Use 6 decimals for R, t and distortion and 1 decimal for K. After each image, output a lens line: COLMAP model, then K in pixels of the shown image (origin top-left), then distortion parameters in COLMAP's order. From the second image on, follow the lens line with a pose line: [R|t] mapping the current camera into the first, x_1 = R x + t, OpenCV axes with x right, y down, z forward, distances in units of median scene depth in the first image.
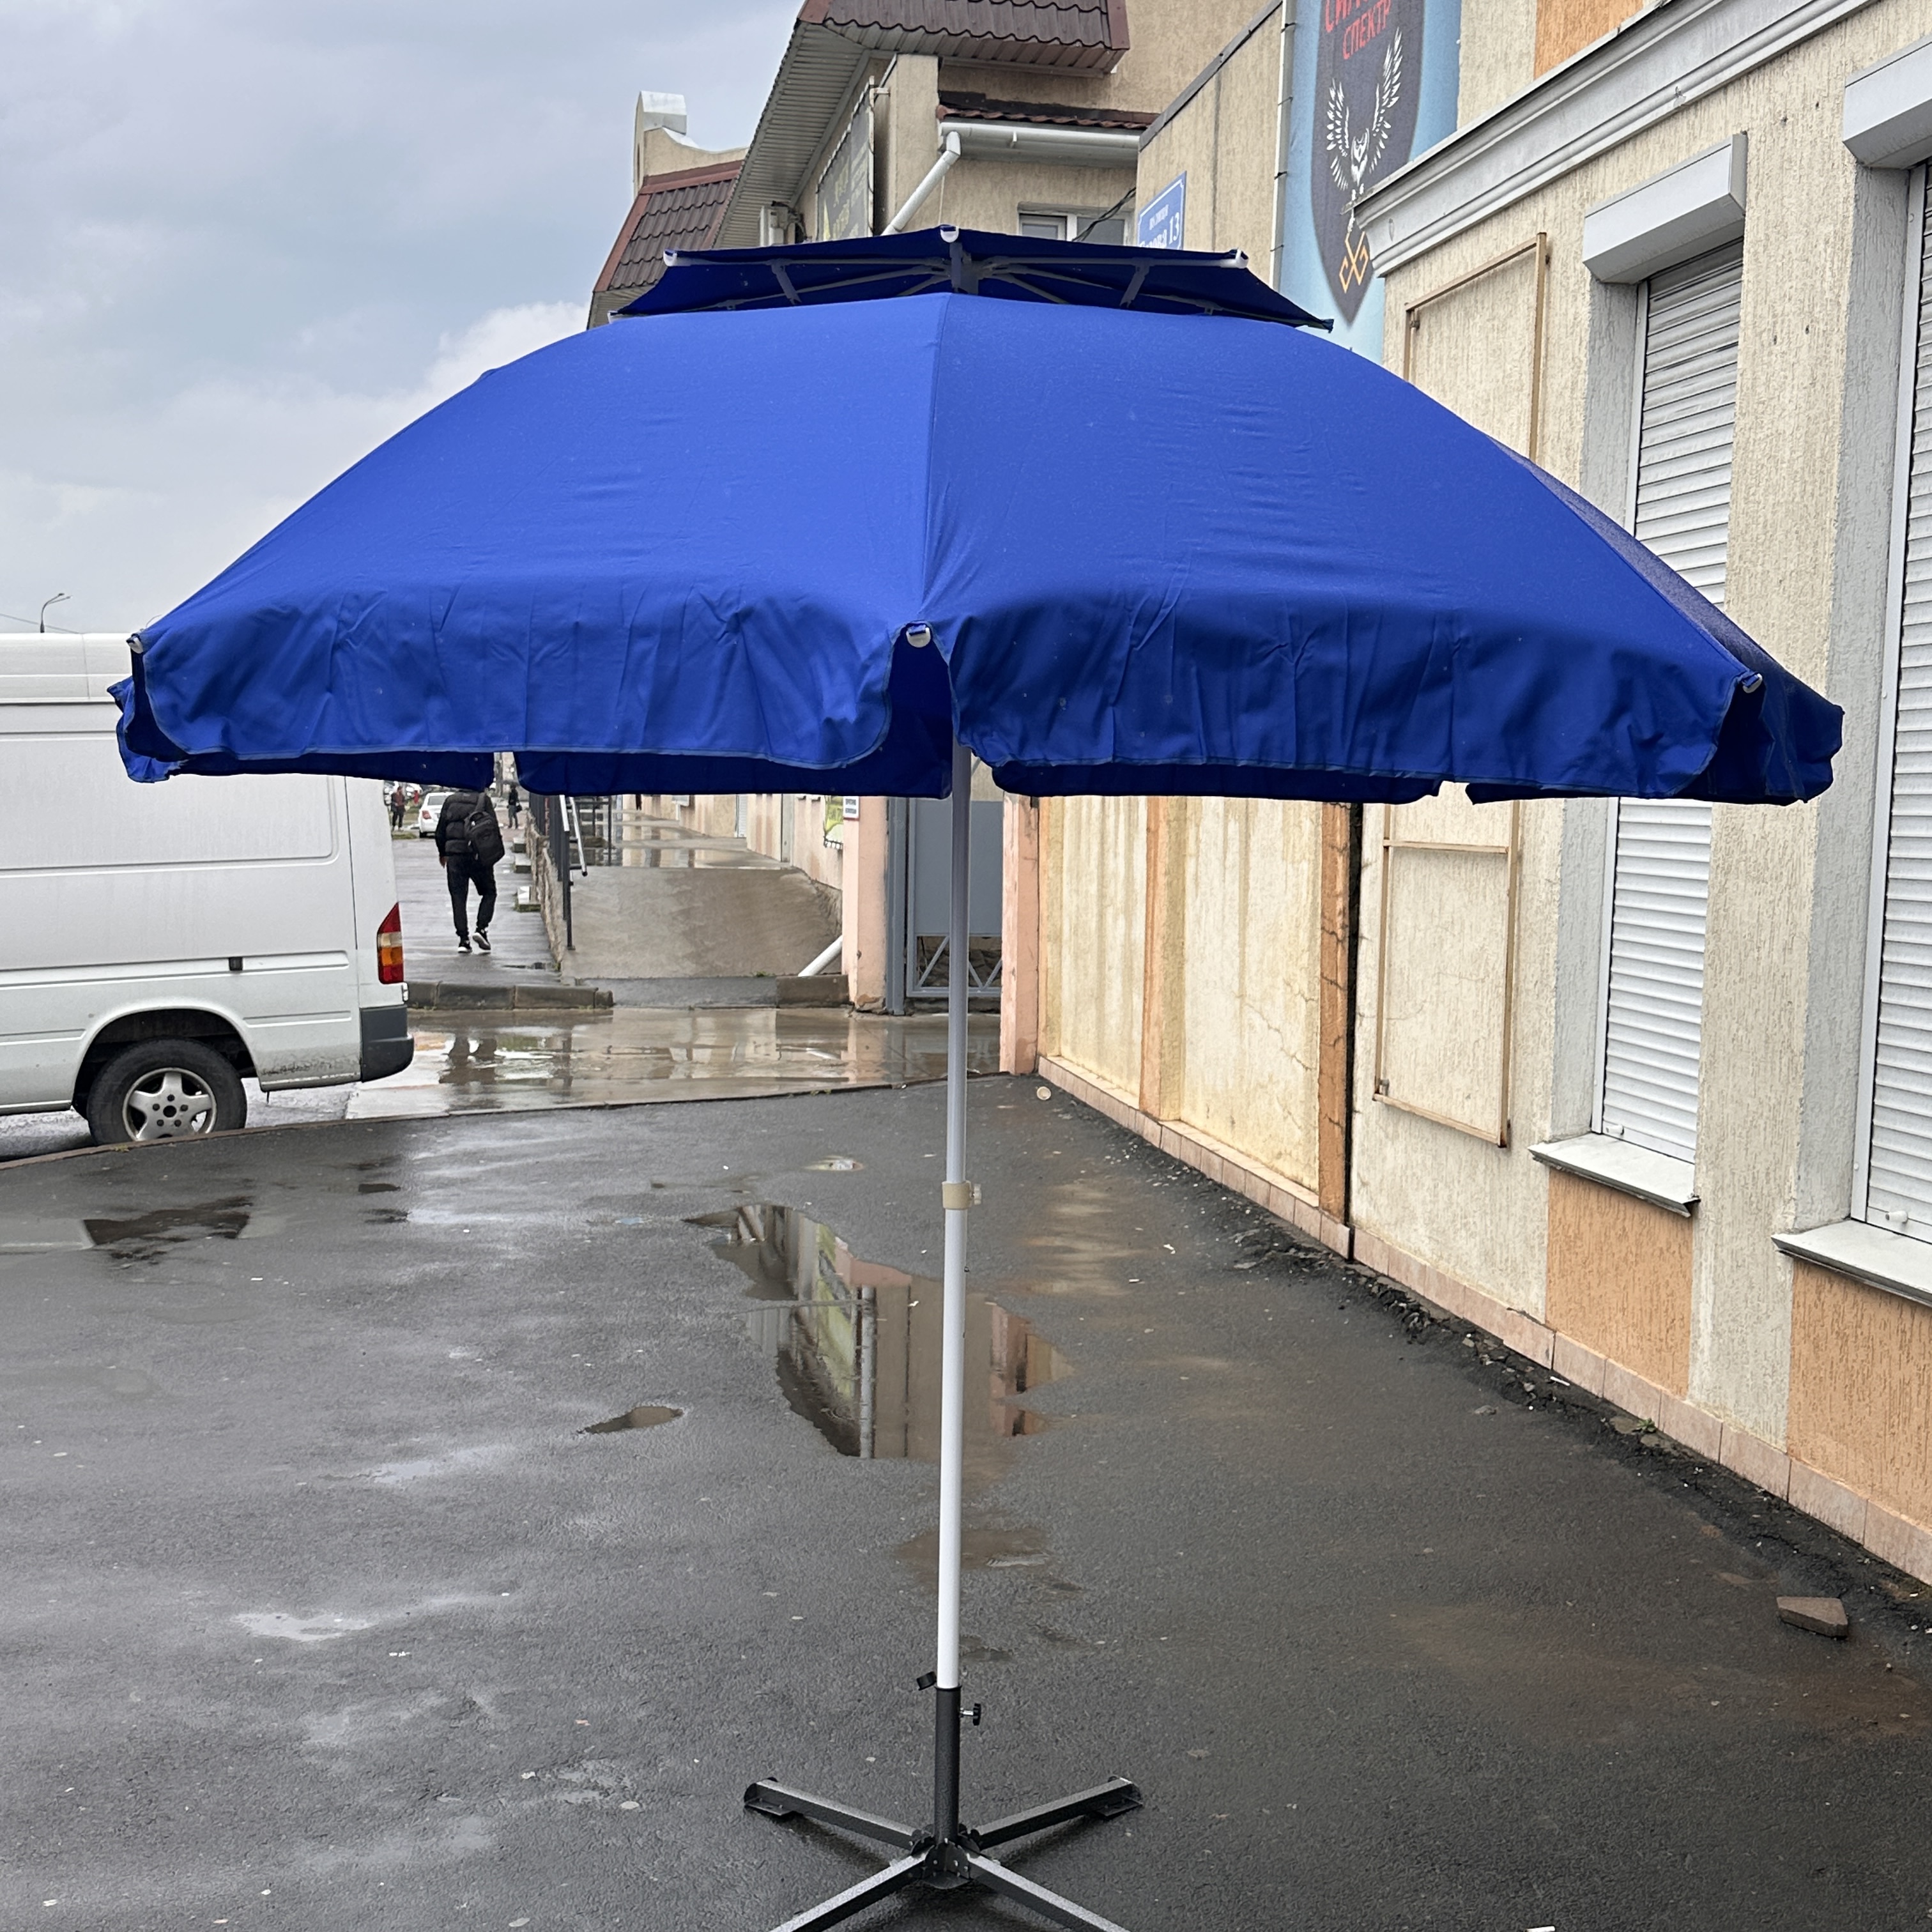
lens RADIAL K [[2388.7, 0, 963.1], [0, 2388.7, 979.2], [0, 0, 1]] dist [0.199943, -0.438436]
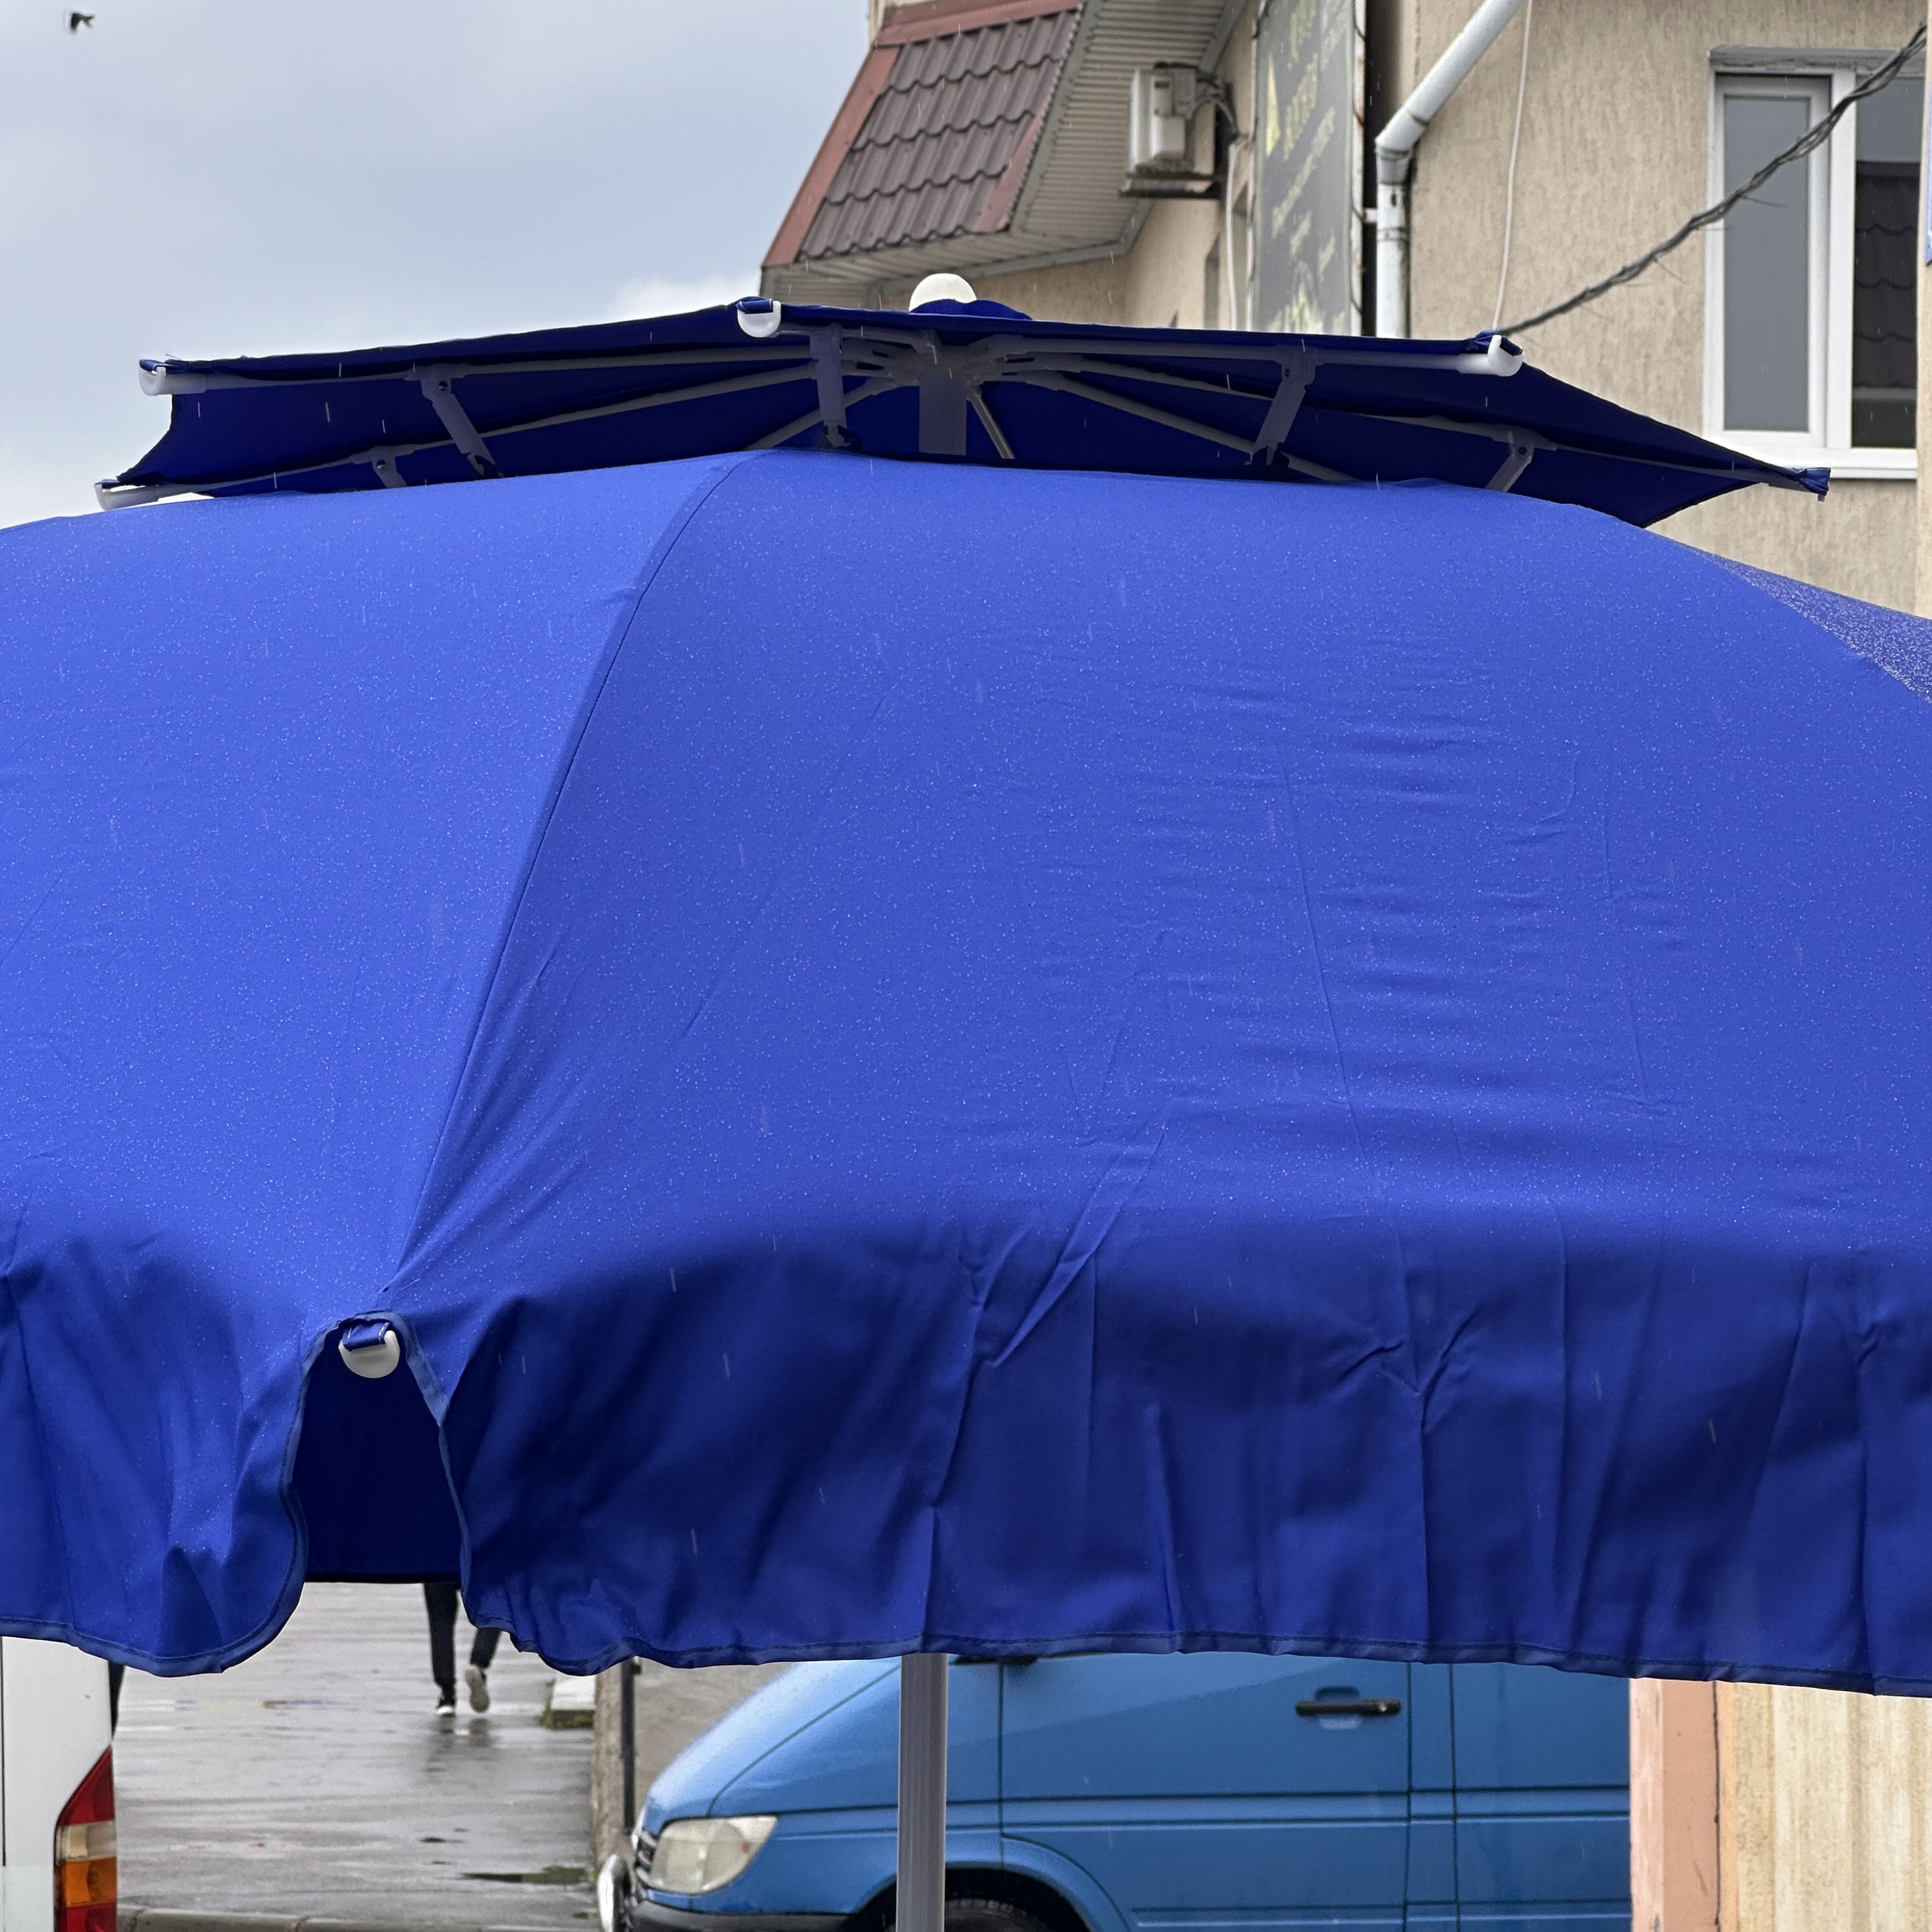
lens RADIAL K [[5944.5, 0, 966.0], [0, 5944.5, 966.0], [0, 0, 1]] dist [-0.403880, 10.189863]
pose [[0.992577, -0.009299, -0.121259, 0.179286], [-0.009497, 0.988101, -0.153512, -0.050337], [0.121244, 0.153524, 0.980679, 0.032144]]
